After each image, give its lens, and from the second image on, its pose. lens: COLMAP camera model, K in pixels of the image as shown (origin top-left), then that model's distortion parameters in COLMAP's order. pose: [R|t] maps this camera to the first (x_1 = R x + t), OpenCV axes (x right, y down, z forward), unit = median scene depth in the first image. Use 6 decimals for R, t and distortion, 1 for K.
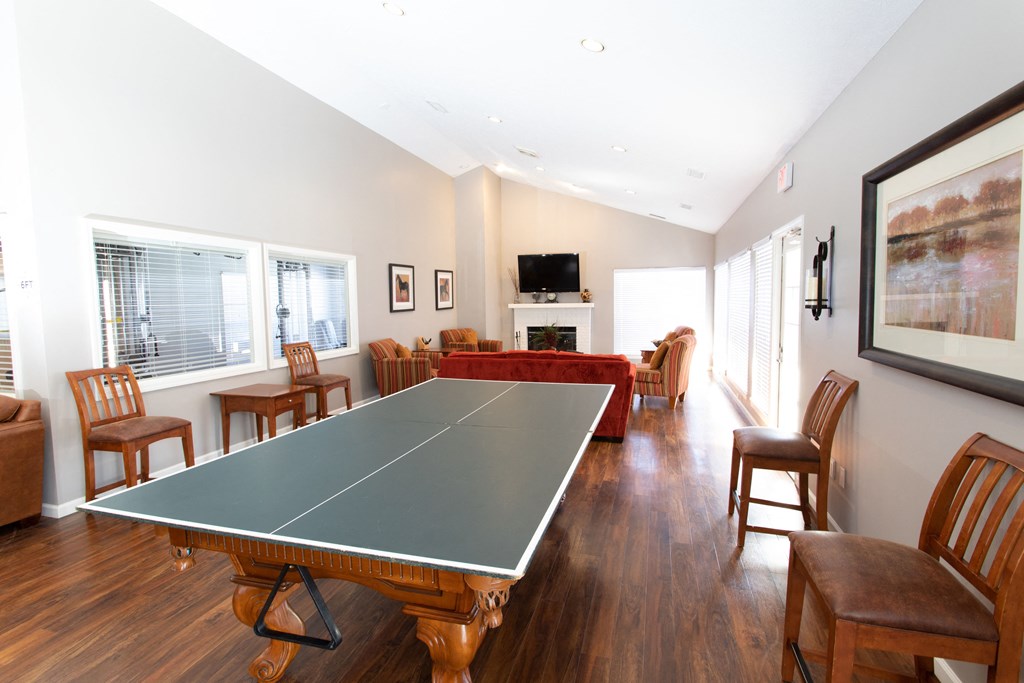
lens RADIAL K [[495.2, 0, 510.8], [0, 495.2, 339.6], [0, 0, 1]] dist [0.002336, 0.000149]
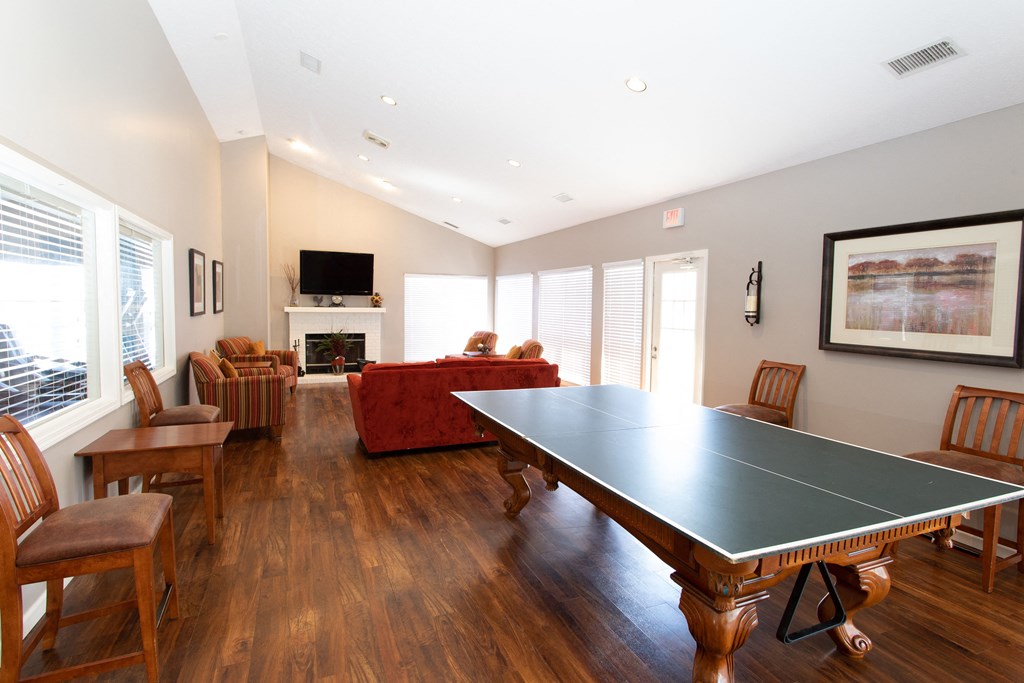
lens RADIAL K [[508.5, 0, 528.3], [0, 508.5, 338.0], [0, 0, 1]] dist [0.001301, 0.000240]
pose [[0.769344, -0.017123, 0.638605, -0.252465], [0.026991, 0.999619, -0.005714, -0.004159], [-0.638264, 0.021633, 0.769513, 0.087336]]
